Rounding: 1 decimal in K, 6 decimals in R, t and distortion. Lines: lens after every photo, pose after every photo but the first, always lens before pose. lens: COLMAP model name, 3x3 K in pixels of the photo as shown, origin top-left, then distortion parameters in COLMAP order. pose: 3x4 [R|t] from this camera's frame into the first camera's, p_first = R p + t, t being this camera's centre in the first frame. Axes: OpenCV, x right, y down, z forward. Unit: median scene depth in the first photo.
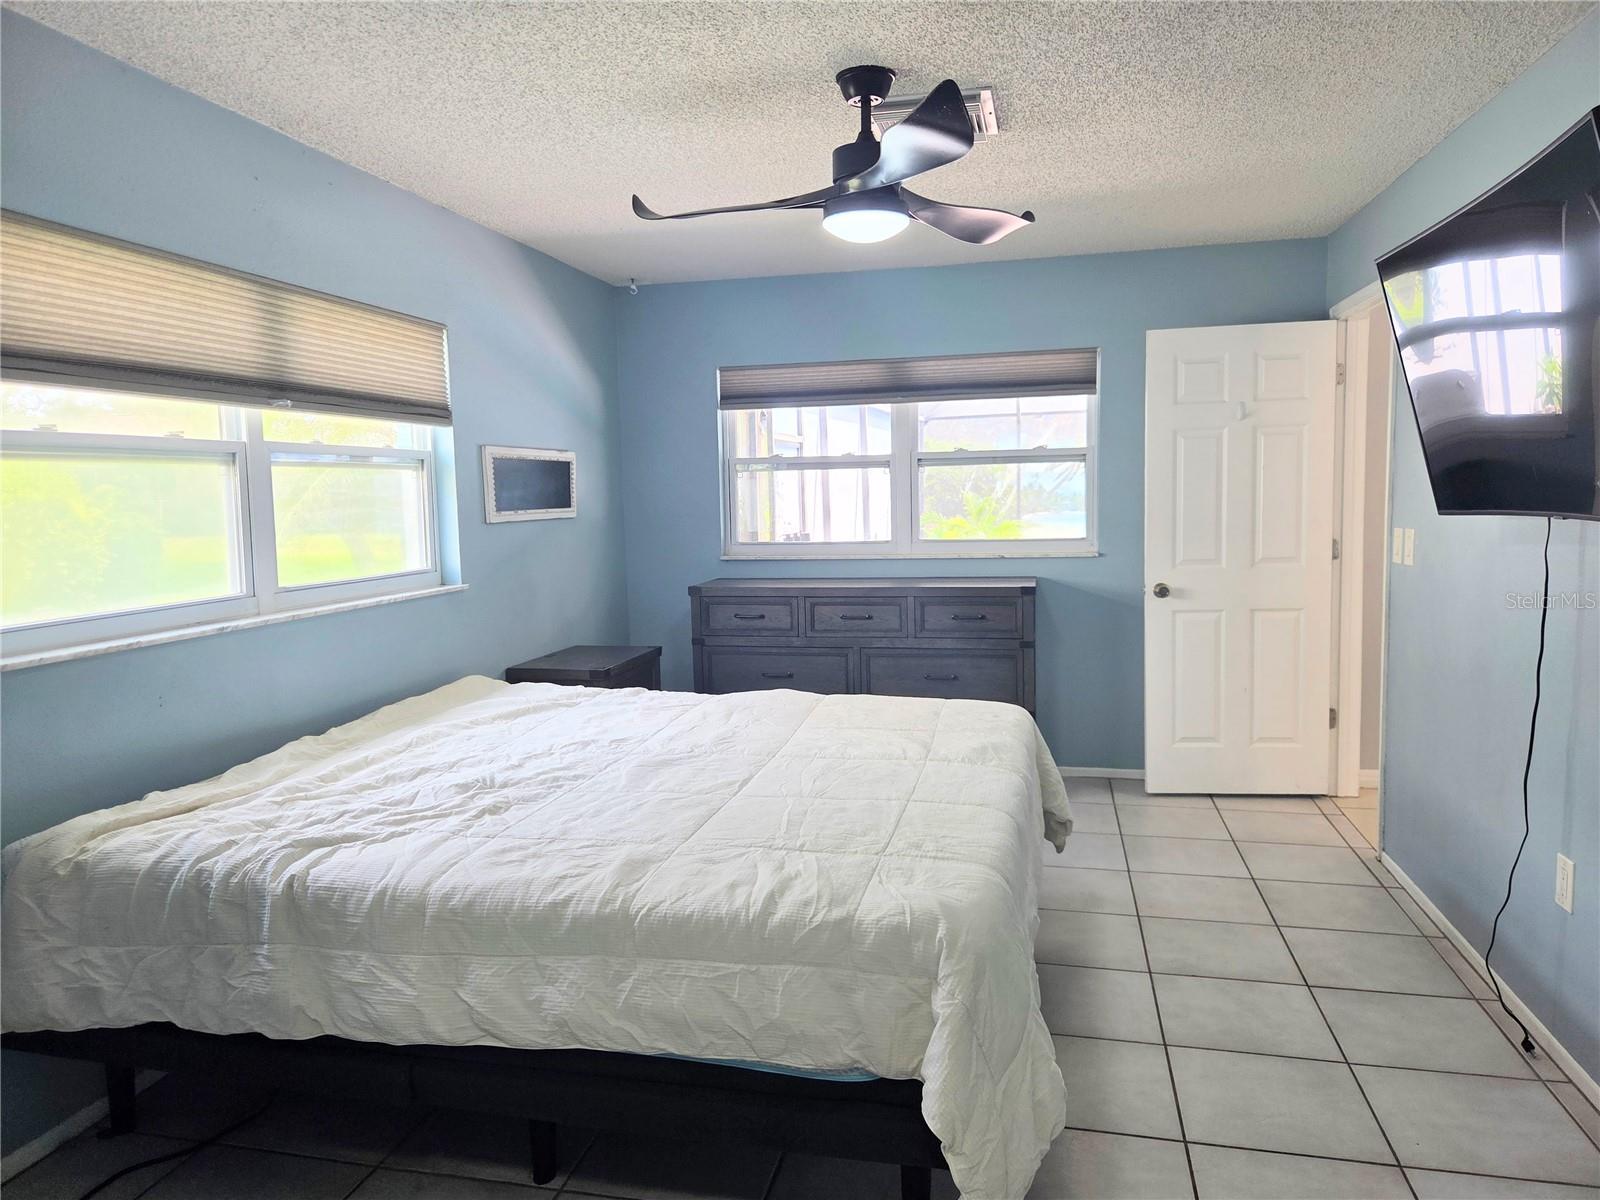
lens RADIAL K [[1079.5, 0, 800.0], [0, 1079.5, 600.0], [0, 0, 1]] dist [0.058475, -0.074792]
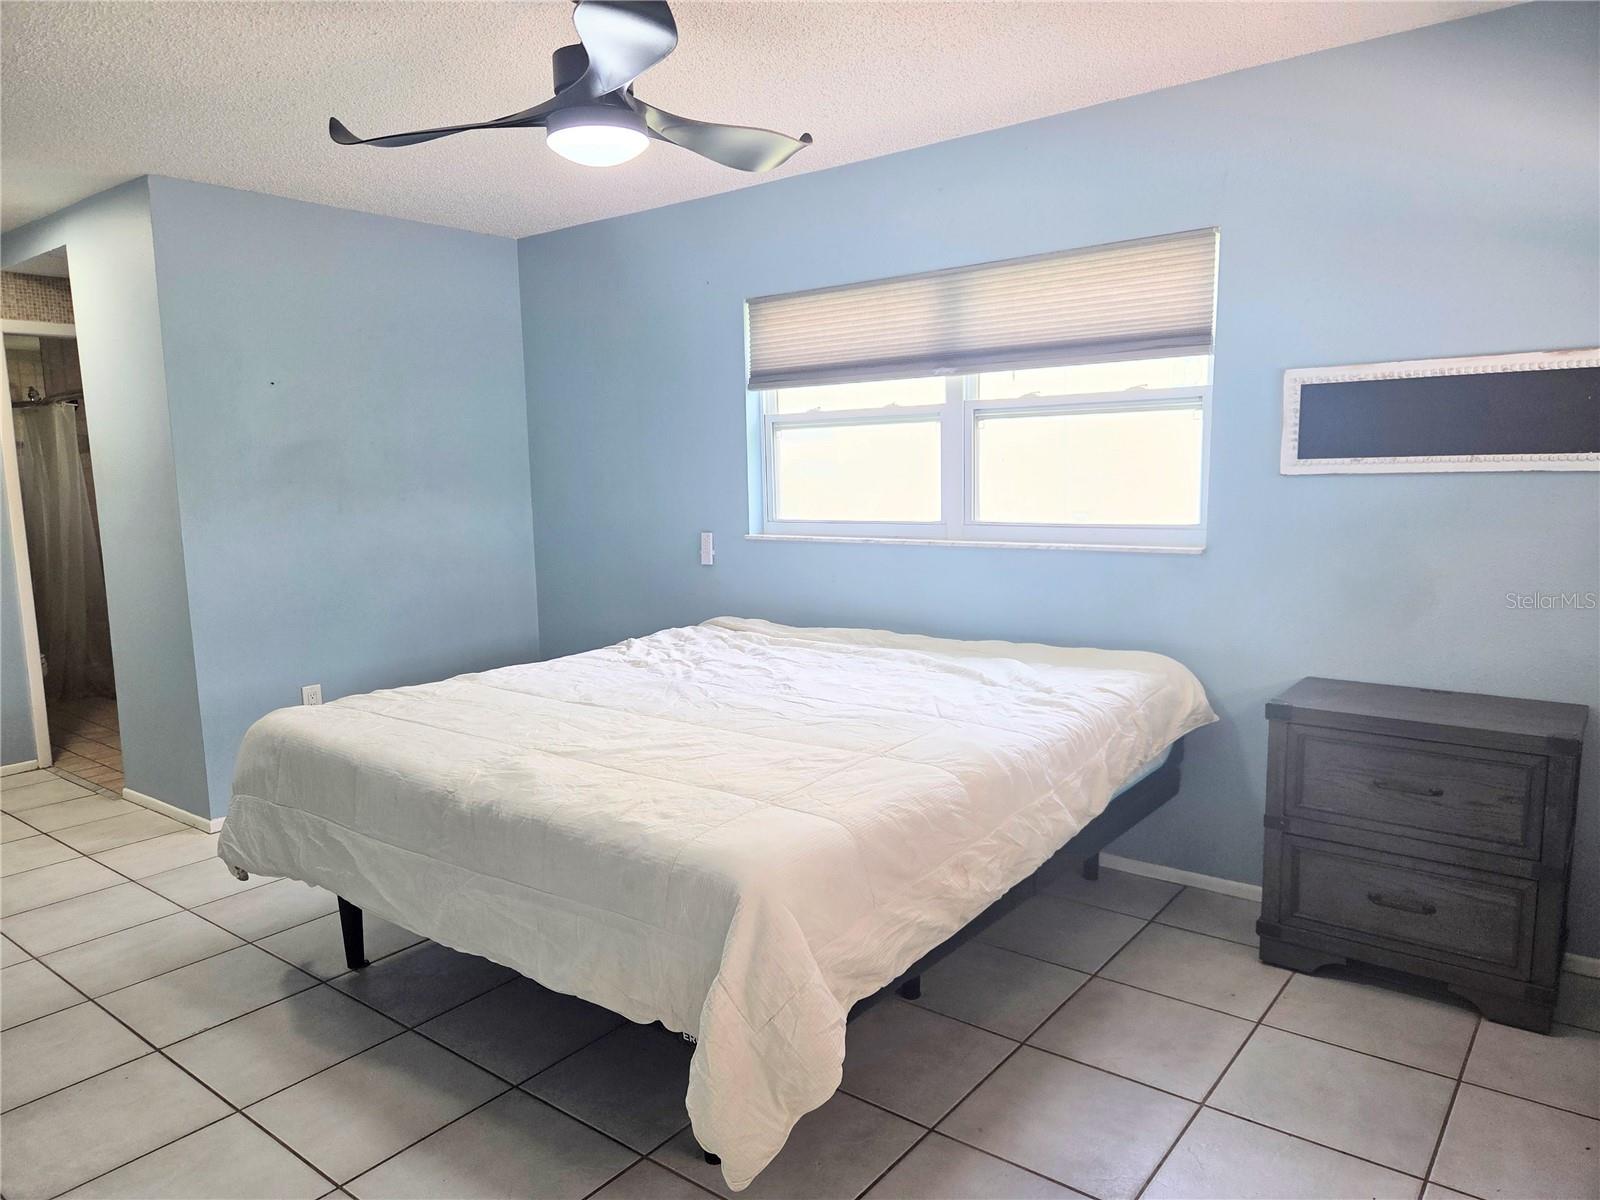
lens RADIAL K [[1079.5, 0, 800.0], [0, 1079.5, 600.0], [0, 0, 1]] dist [0.058475, -0.074792]
pose [[-0.430151, 0.145555, -0.890945, 0.688228], [-0.058428, 0.980358, 0.188372, -0.139419], [0.900864, 0.133084, -0.413198, 1.318998]]
